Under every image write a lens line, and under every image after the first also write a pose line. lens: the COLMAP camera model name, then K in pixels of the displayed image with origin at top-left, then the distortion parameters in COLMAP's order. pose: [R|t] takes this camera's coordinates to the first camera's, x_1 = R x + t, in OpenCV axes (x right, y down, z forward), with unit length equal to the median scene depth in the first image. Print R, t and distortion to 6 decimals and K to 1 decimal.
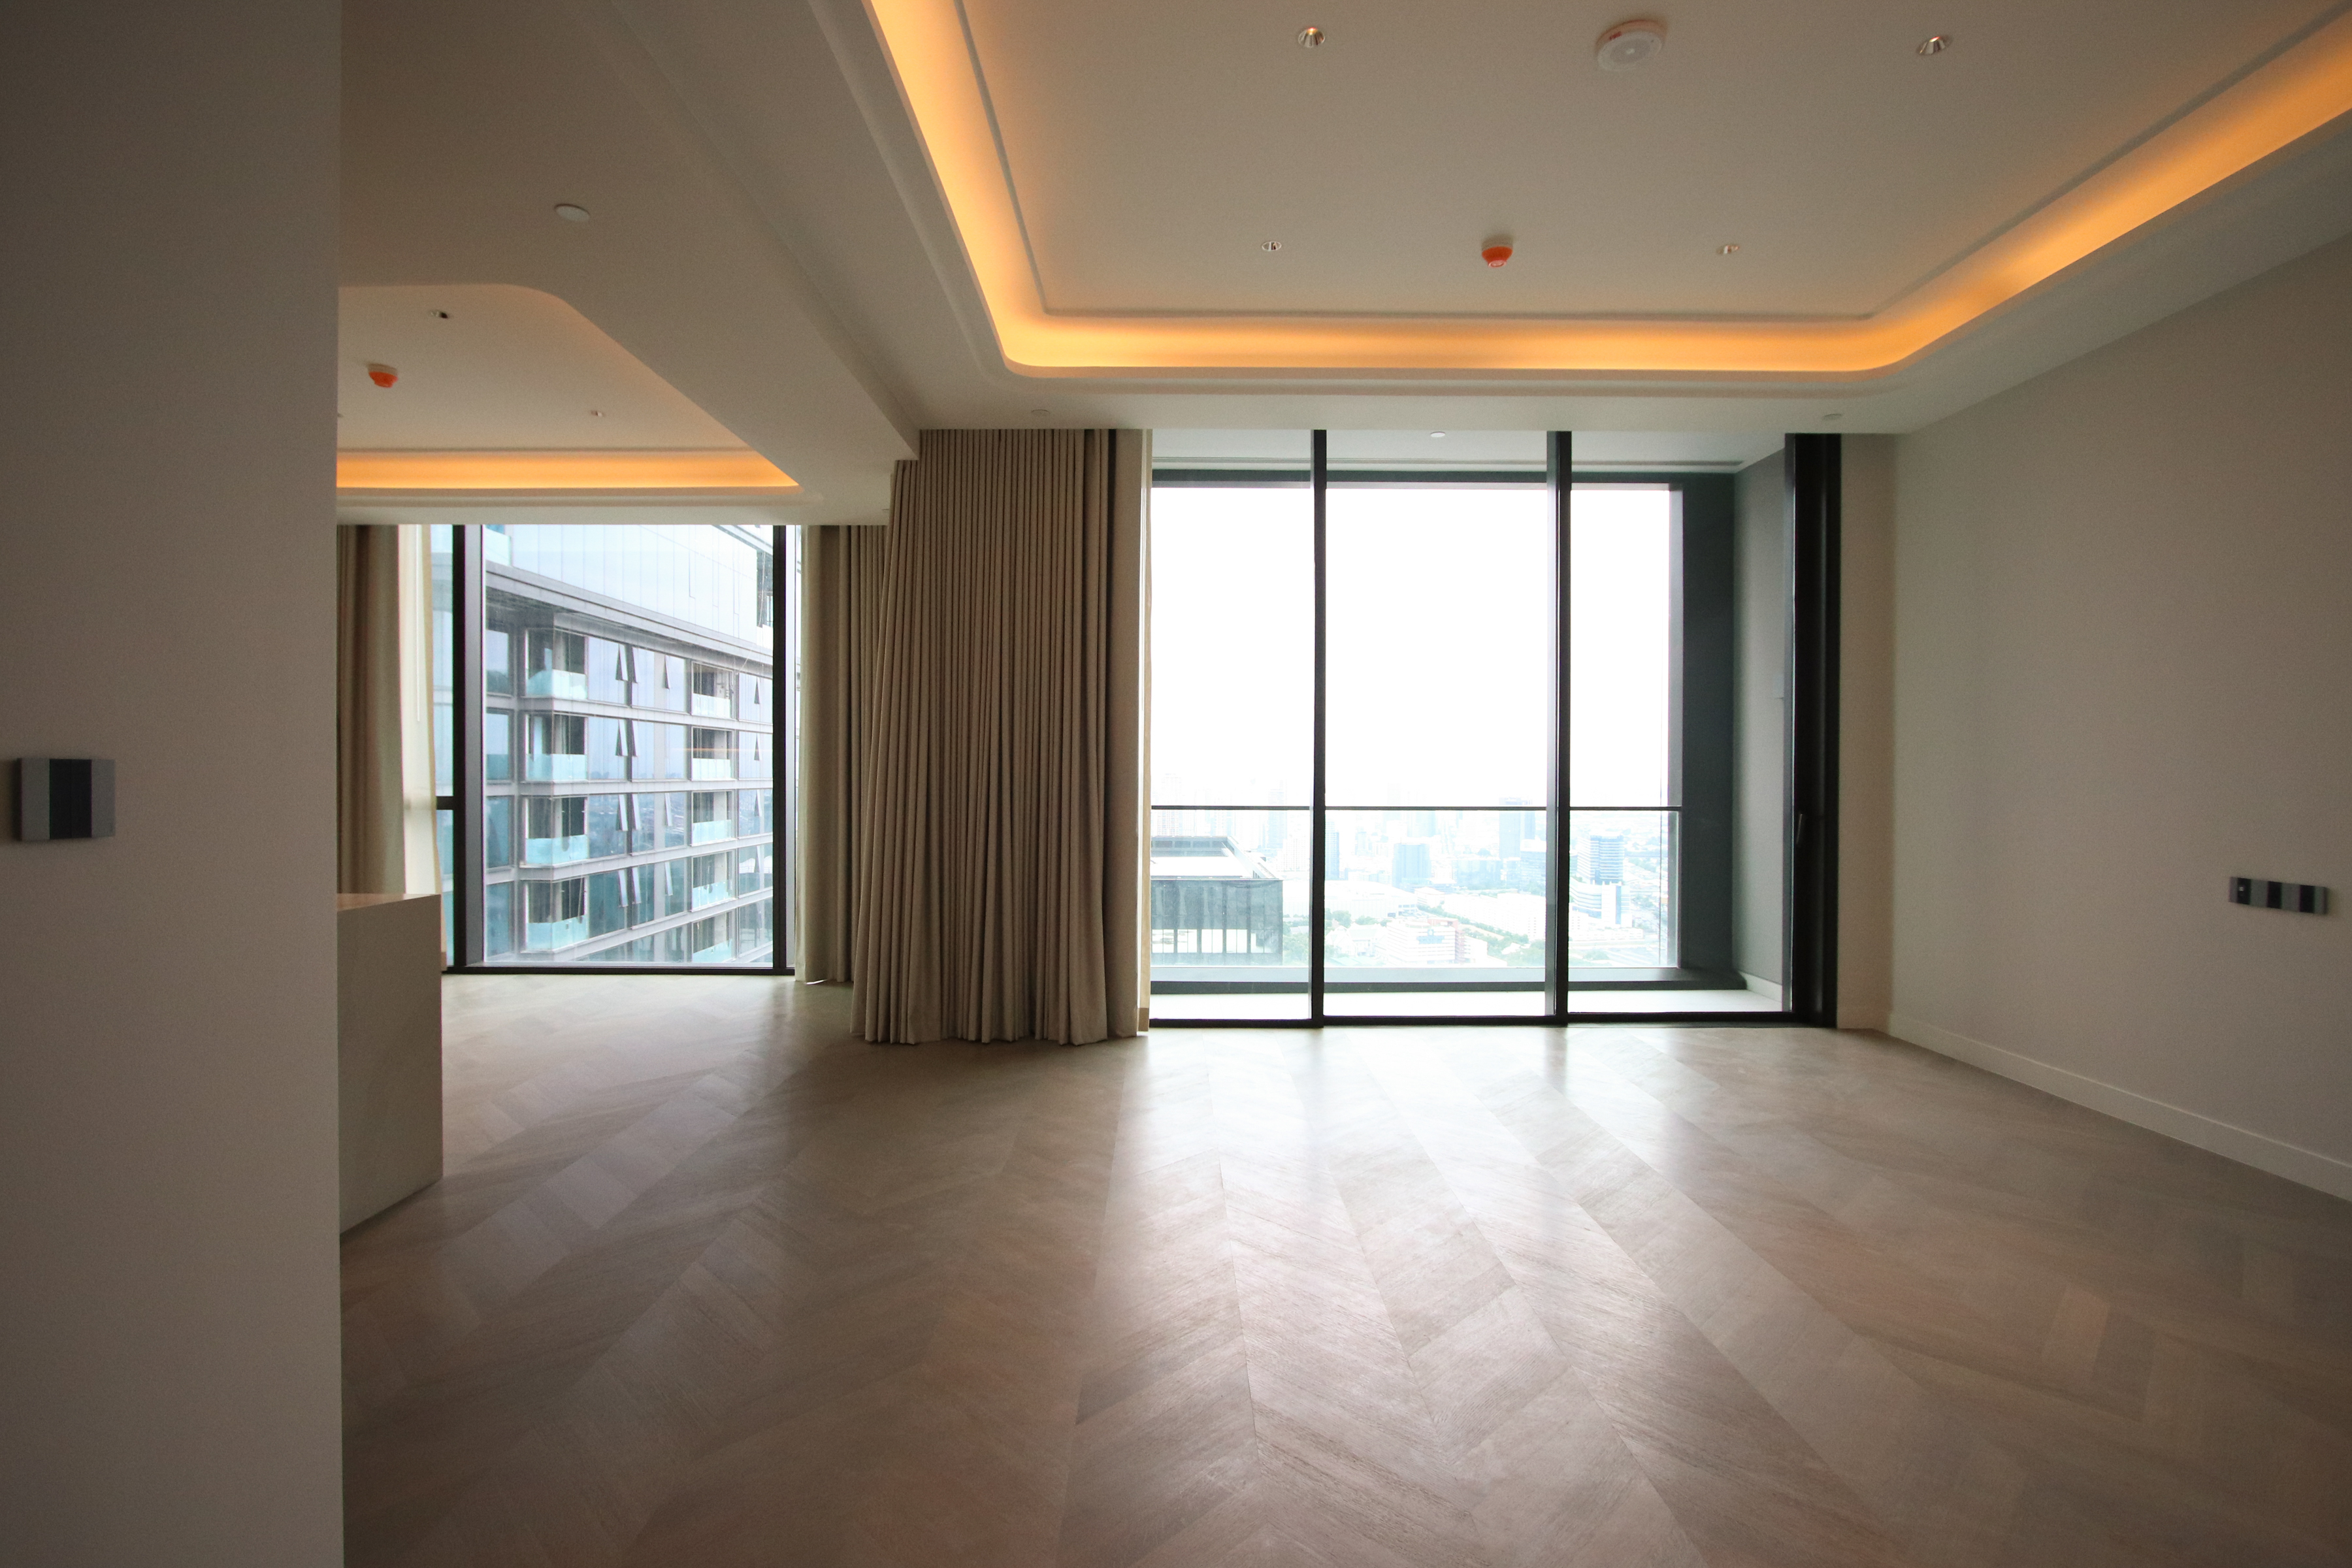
lens RADIAL K [[1147.3, 0, 1190.0], [0, 1147.3, 784.7], [0, 0, 1]] dist [-0.011799, 0.000716]
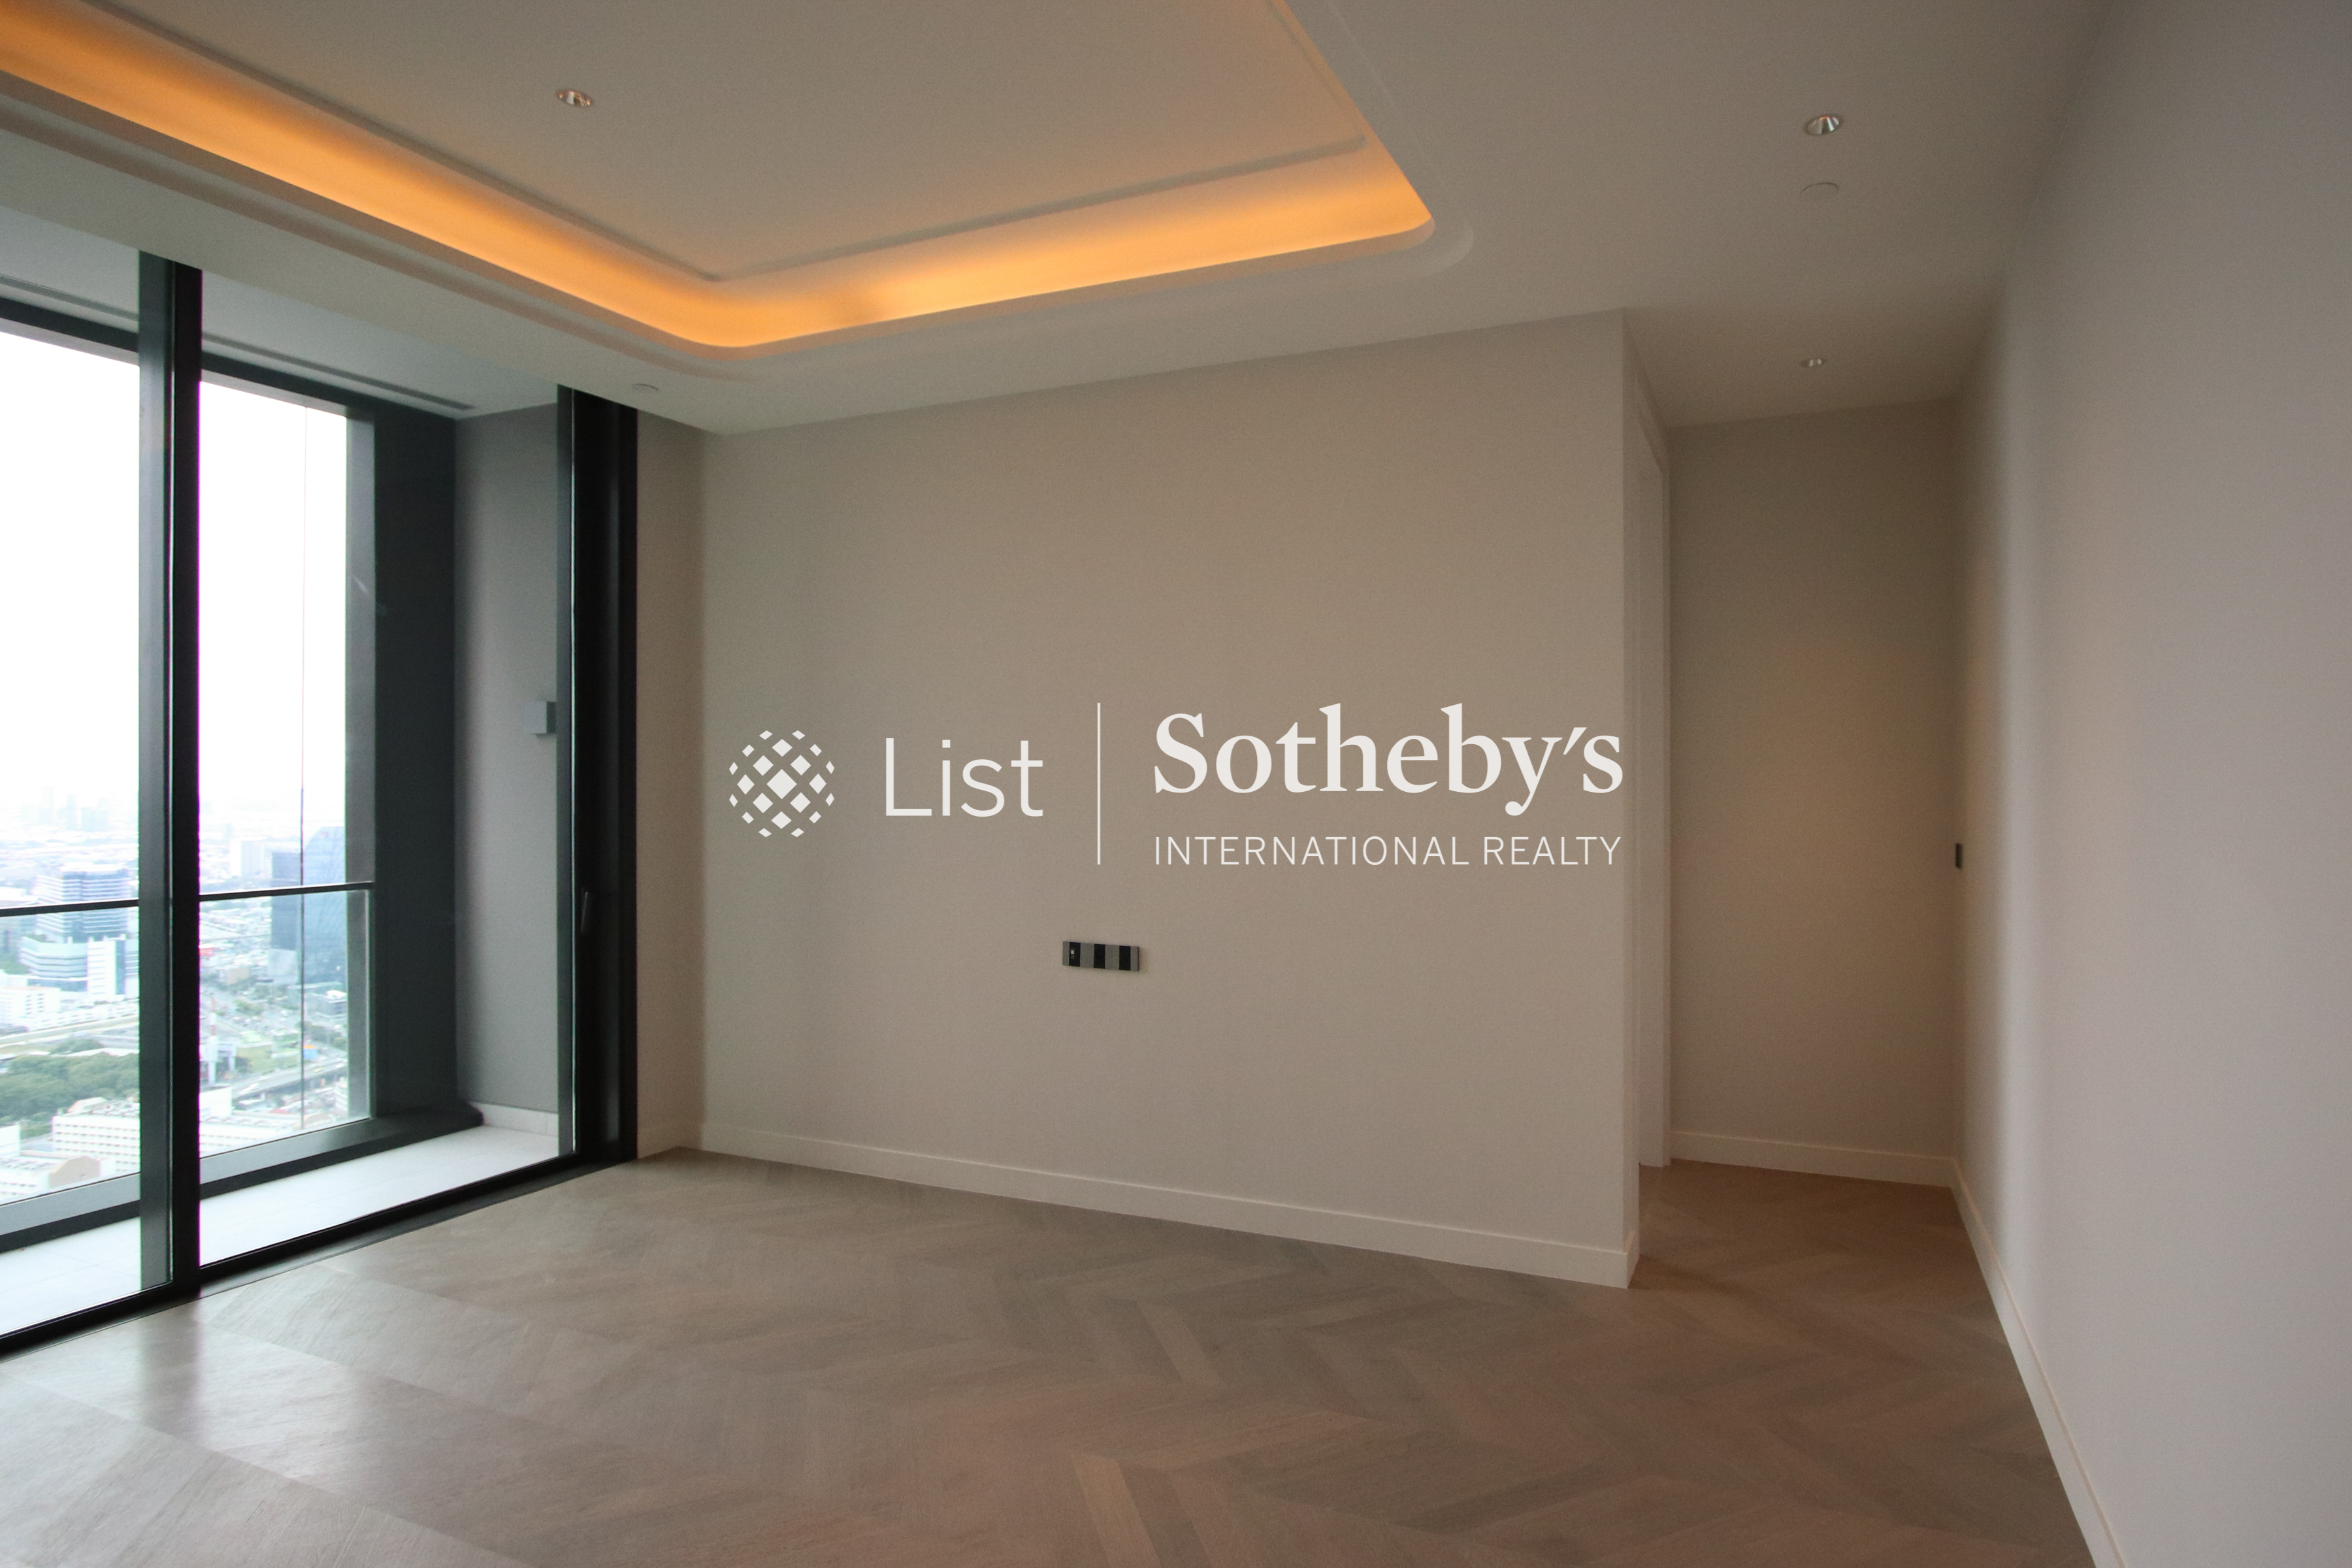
lens RADIAL K [[1147.3, 0, 1401.3], [0, 1147.3, 792.8], [0, 0, 1]] dist [-0.011799, 0.000716]
pose [[0.352260, -0.006794, 0.935878, 0.012059], [0.004238, 0.999975, 0.005664, -0.044051], [-0.935893, 0.001971, 0.352280, 0.222749]]
